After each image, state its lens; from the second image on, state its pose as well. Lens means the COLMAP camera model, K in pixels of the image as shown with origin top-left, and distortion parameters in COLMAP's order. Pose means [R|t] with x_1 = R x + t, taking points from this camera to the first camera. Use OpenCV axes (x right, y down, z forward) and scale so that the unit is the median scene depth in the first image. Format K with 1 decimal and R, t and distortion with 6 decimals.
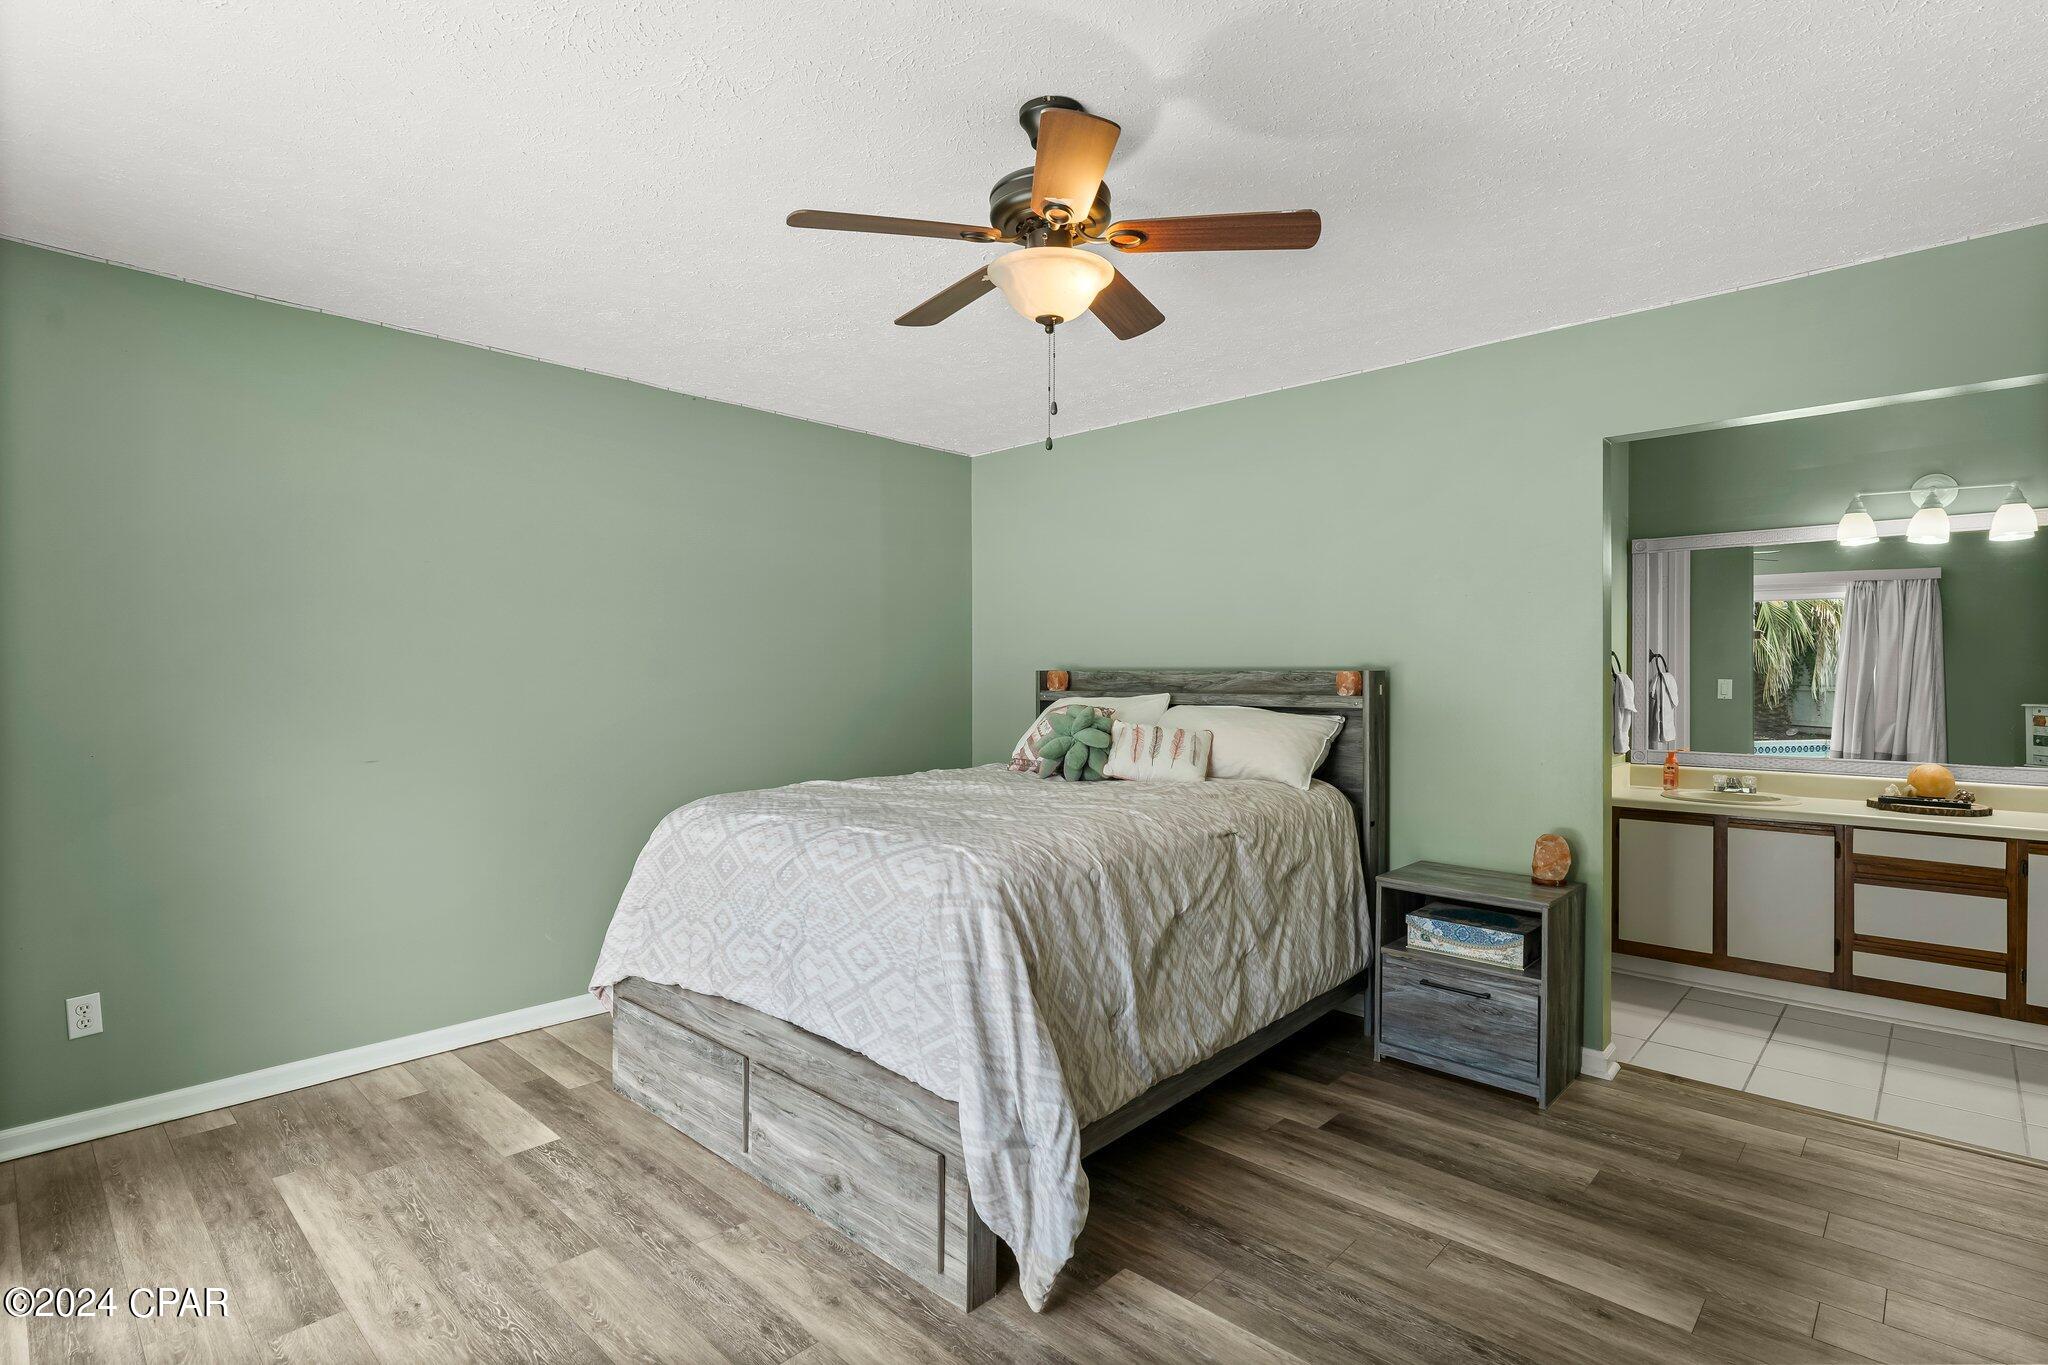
lens RADIAL K [[989.0, 0, 1023.5], [0, 989.0, 679.9], [0, 0, 1]] dist [-0.001063, -0.000659]
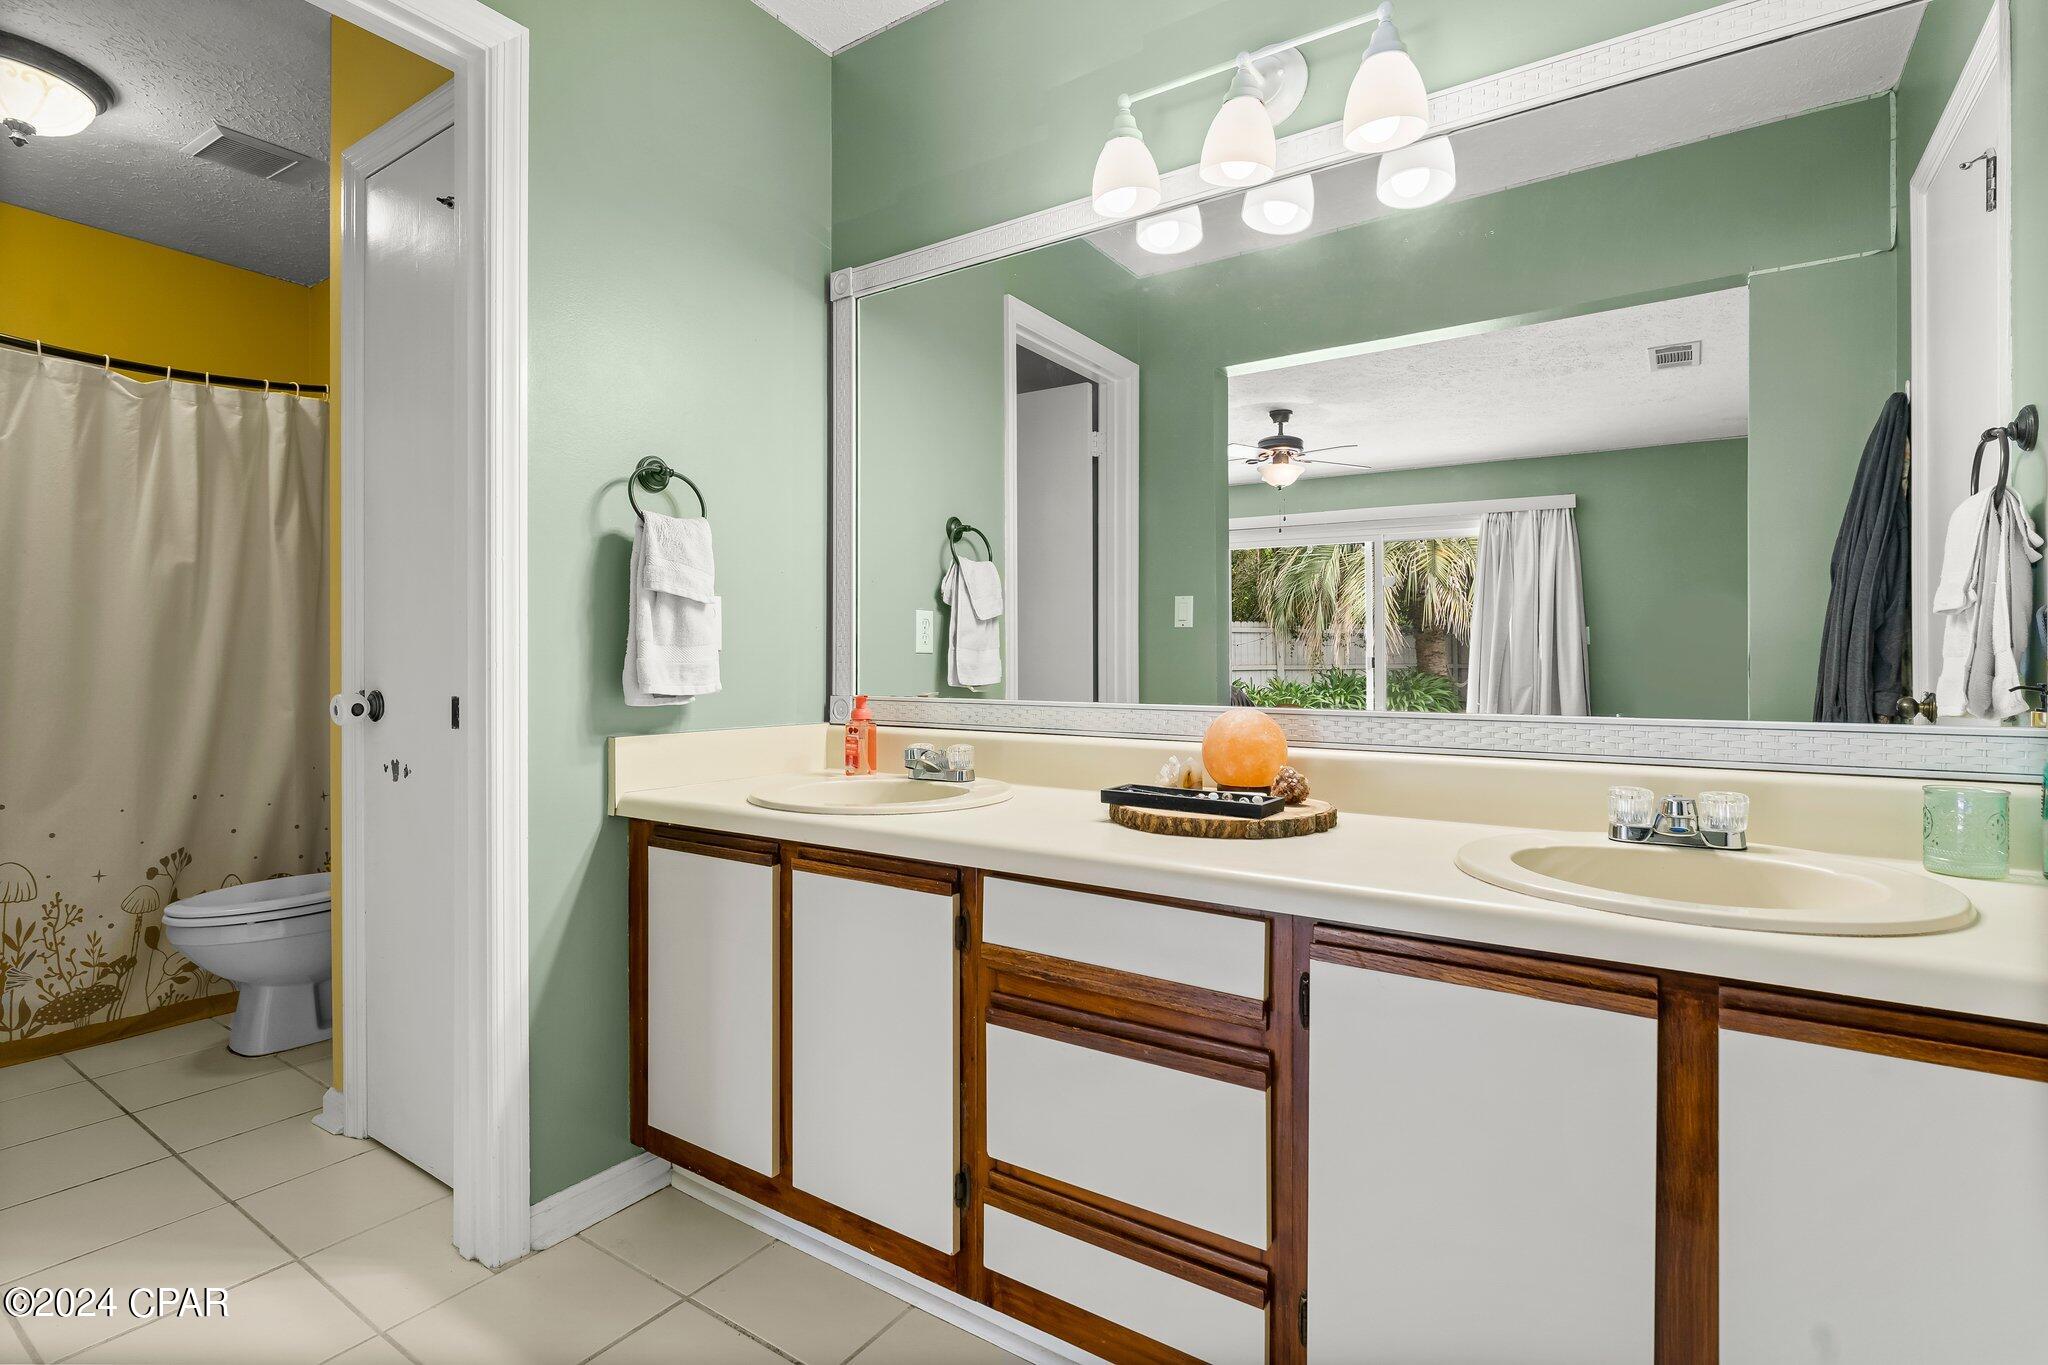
lens RADIAL K [[974.0, 0, 1025.3], [0, 974.0, 668.0], [0, 0, 1]] dist [-0.001822, 0.000565]
pose [[0.987146, -0.000332, 0.159824, 0.782651], [0.000698, 0.999997, -0.002236, 0.070962], [-0.159823, 0.002319, 0.987143, 0.621327]]
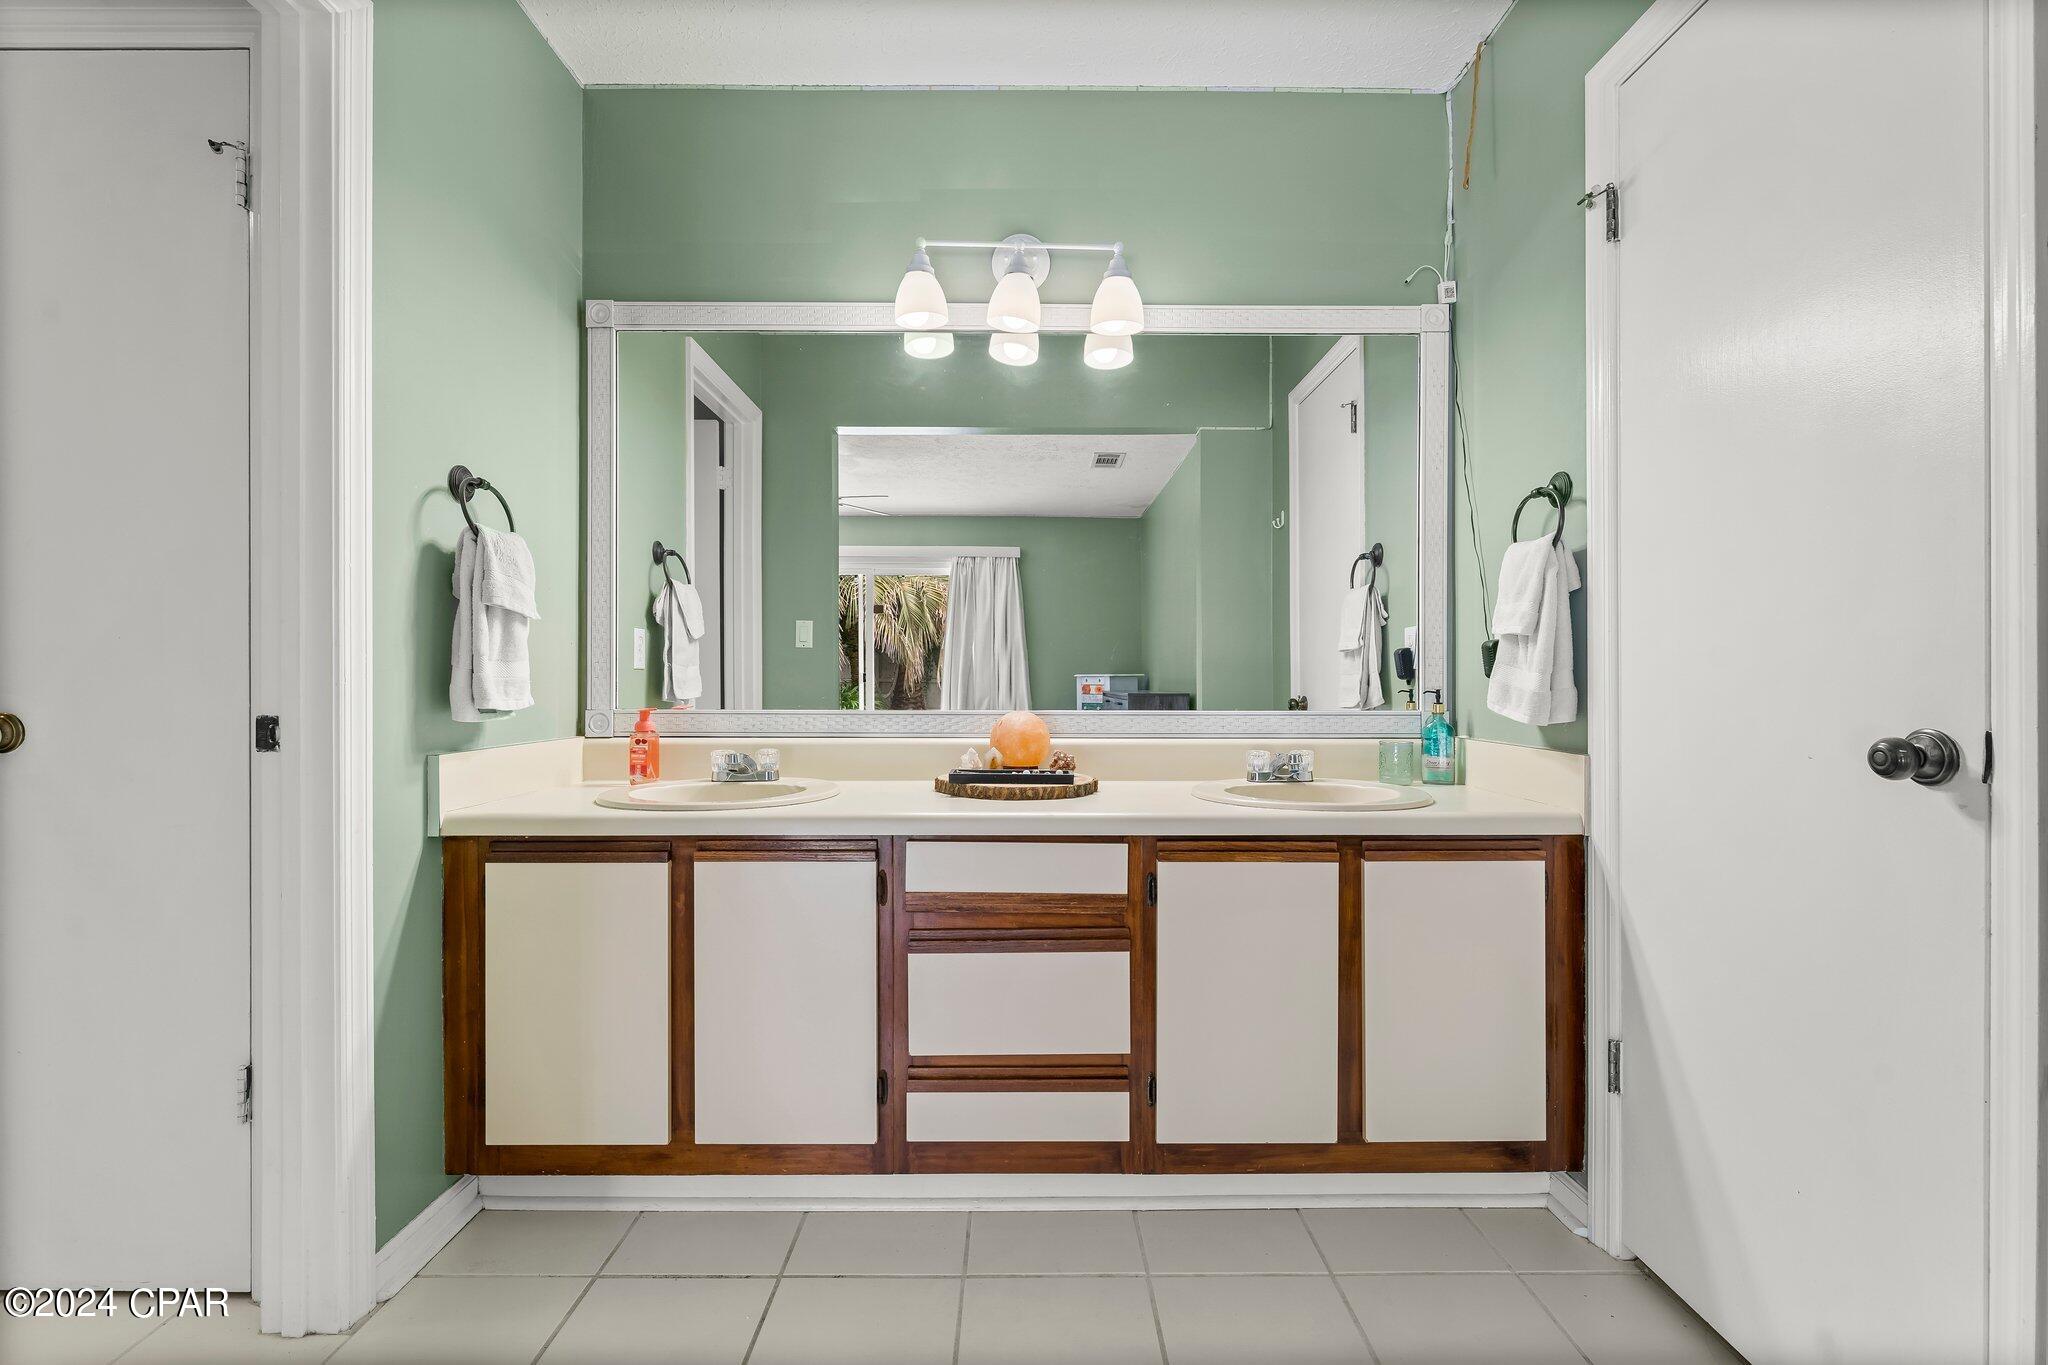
lens RADIAL K [[922.2, 0, 1024.0], [0, 922.2, 682.5], [0, 0, 1]] dist [0.001622, 0.000486]
pose [[0.726326, -0.002185, 0.687346, 0.558804], [0.004449, 0.999989, -0.001523, 0.071282], [-0.687336, 0.004165, 0.726328, 0.616766]]
